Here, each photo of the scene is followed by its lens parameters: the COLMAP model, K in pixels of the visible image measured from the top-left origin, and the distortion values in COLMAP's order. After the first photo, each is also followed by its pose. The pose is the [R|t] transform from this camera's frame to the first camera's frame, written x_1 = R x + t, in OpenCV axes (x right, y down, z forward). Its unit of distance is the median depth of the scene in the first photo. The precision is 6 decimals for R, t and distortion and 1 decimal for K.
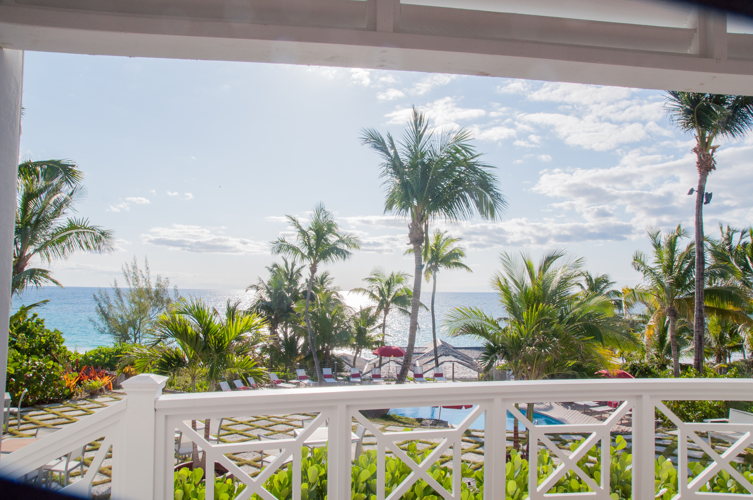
lens RADIAL K [[584.1, 0, 376.5], [0, 584.1, 251.6], [0, 0, 1]] dist [-0.015966, -0.001696]
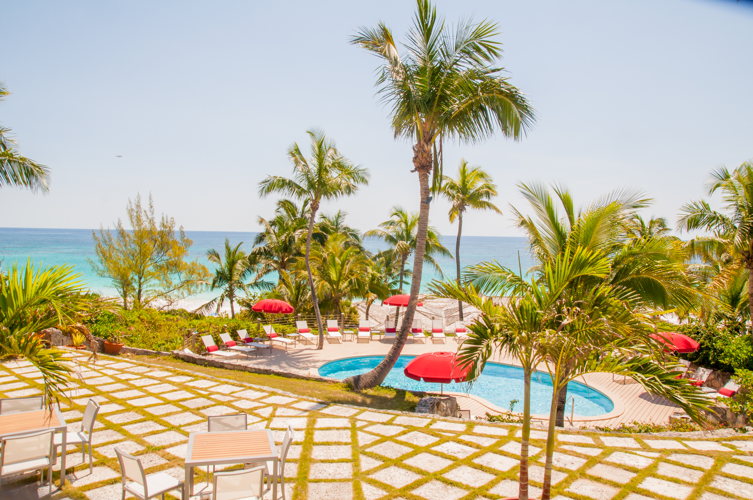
lens RADIAL K [[584.1, 0, 378.9], [0, 584.1, 251.4], [0, 0, 1]] dist [-0.015966, -0.001696]
pose [[0.996635, 0.015738, -0.080446, 0.054792], [-0.008659, 0.996118, 0.087598, 0.018764], [0.081512, -0.086607, 0.992902, 0.148318]]
